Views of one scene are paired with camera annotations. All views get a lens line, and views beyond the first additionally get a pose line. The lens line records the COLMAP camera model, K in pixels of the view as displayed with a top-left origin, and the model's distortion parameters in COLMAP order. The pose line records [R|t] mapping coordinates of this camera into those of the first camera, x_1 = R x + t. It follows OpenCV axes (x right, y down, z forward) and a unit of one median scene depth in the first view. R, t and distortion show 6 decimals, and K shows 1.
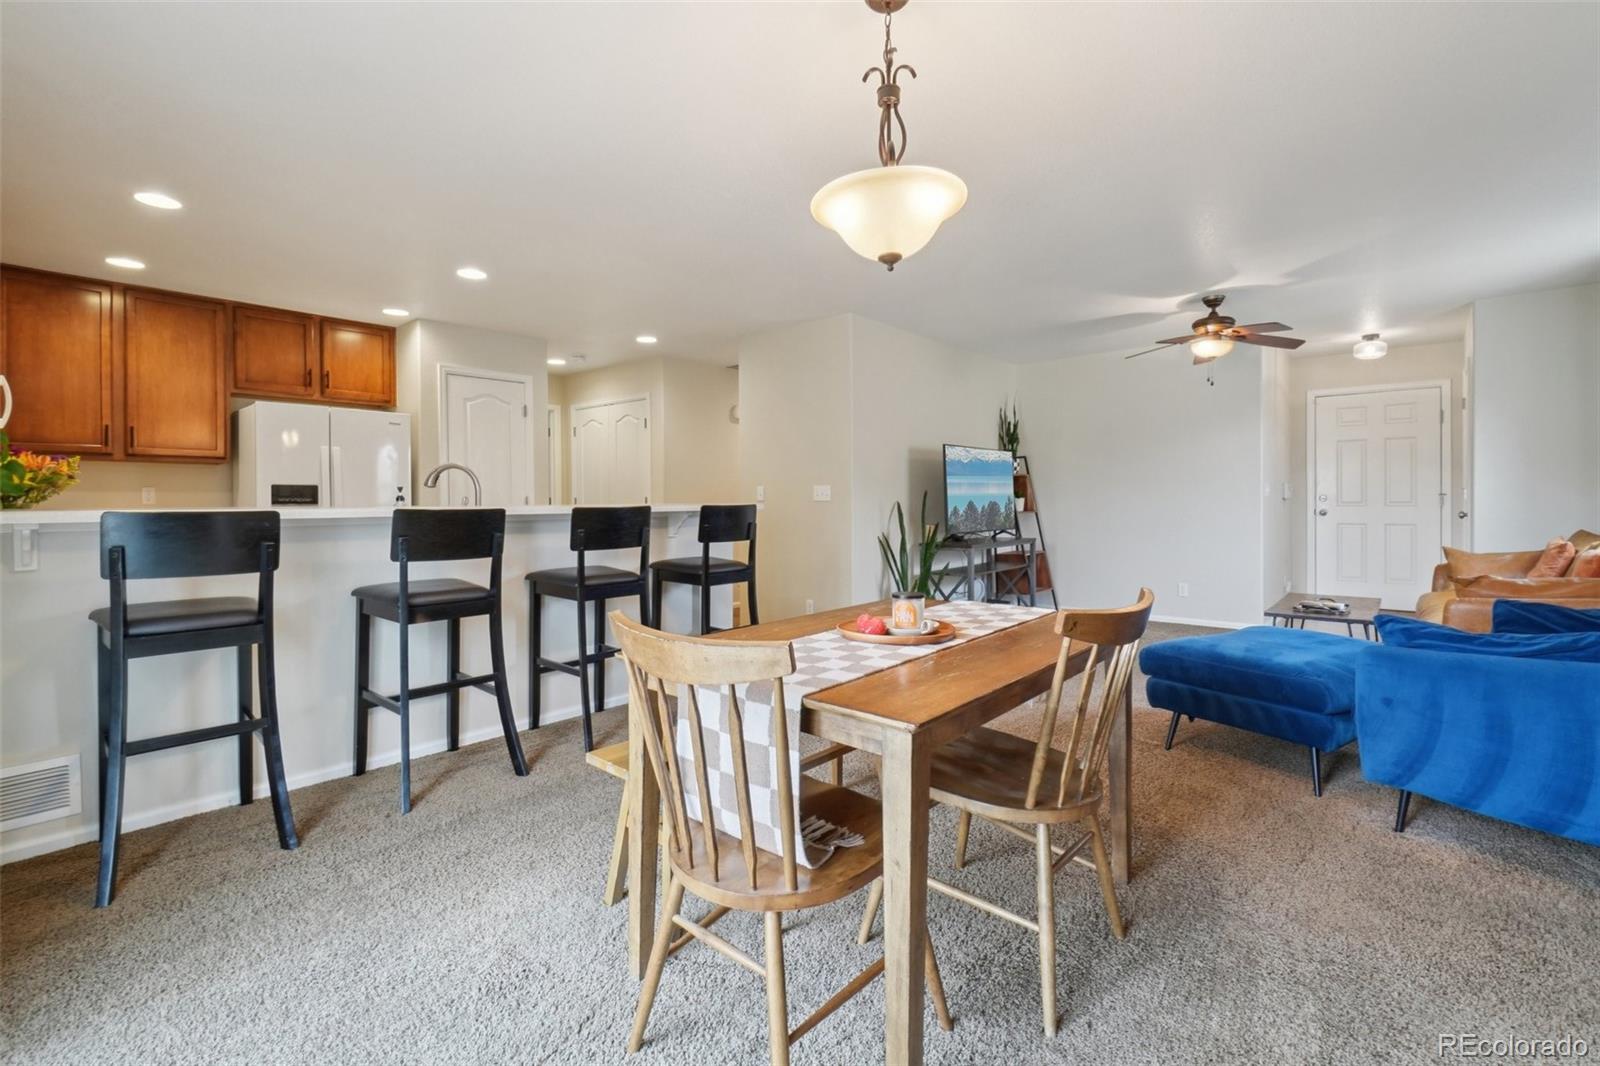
lens RADIAL K [[714.5, 0, 795.5], [0, 714.5, 515.0], [0, 0, 1]] dist [-0.001072, -0.000652]
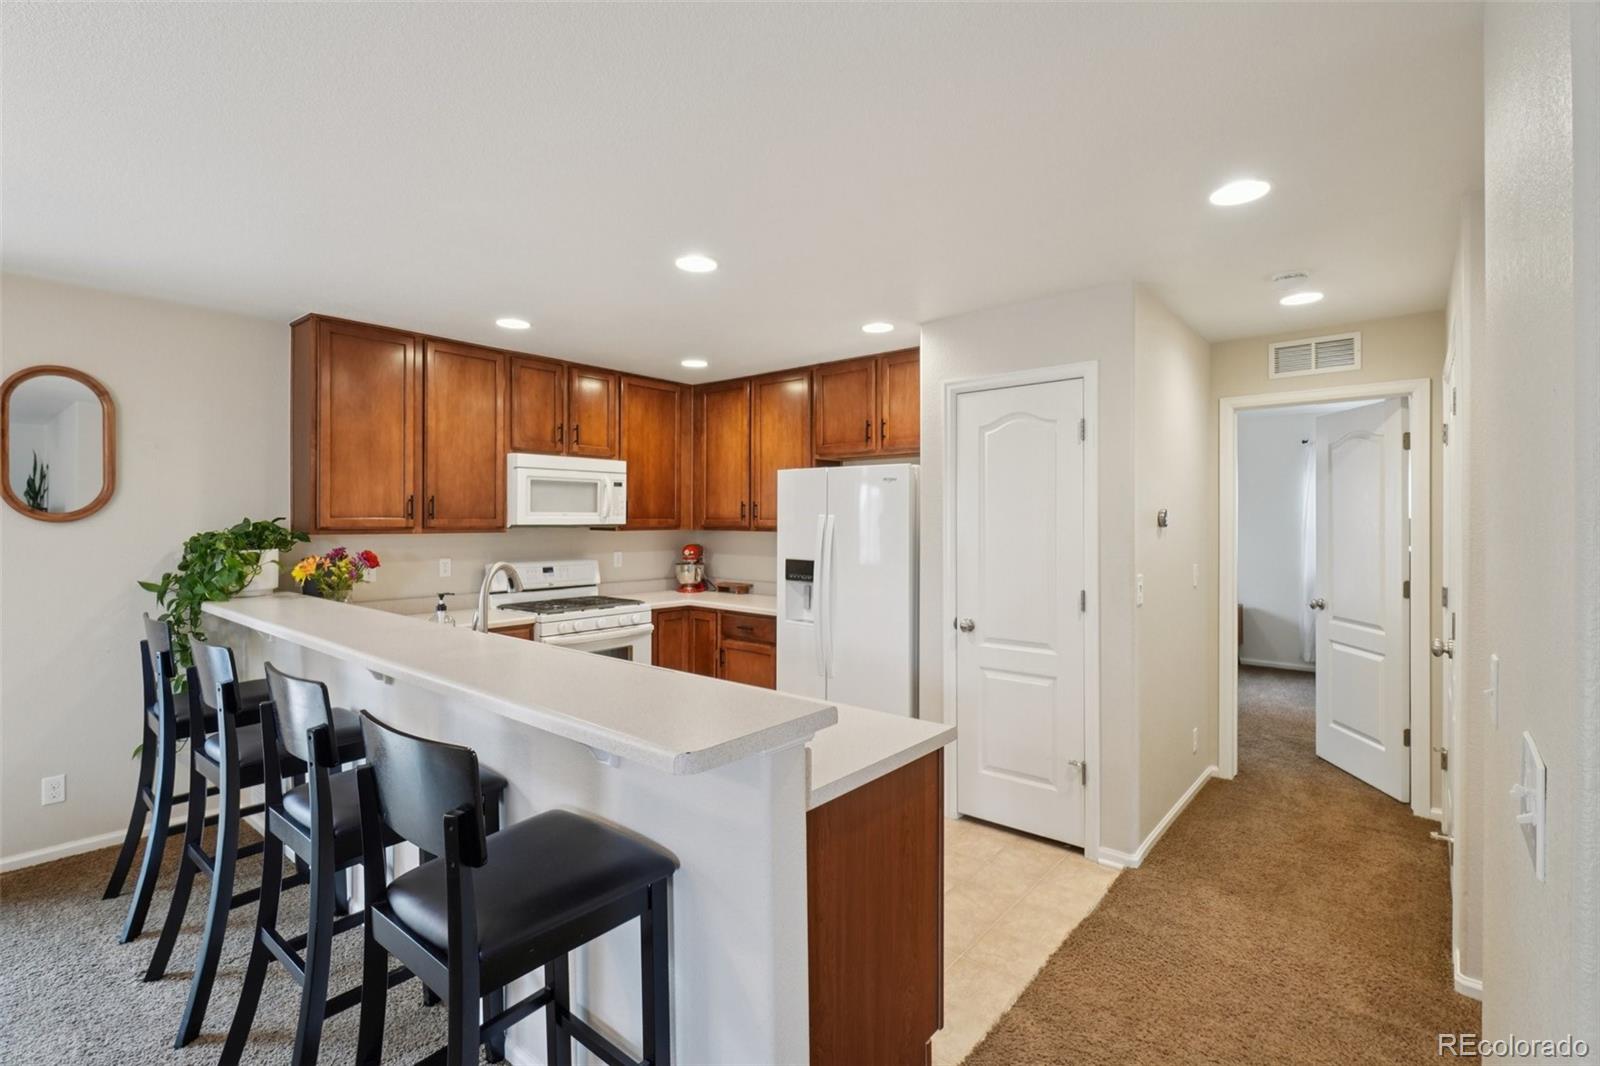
lens RADIAL K [[730.7, 0, 817.7], [0, 730.7, 525.8], [0, 0, 1]] dist [0.003800, 0.000503]
pose [[0.056962, 0.005656, -0.998360, 0.179692], [-0.028744, 0.999579, 0.004023, -0.082351], [0.997962, 0.028468, 0.057100, 0.899394]]
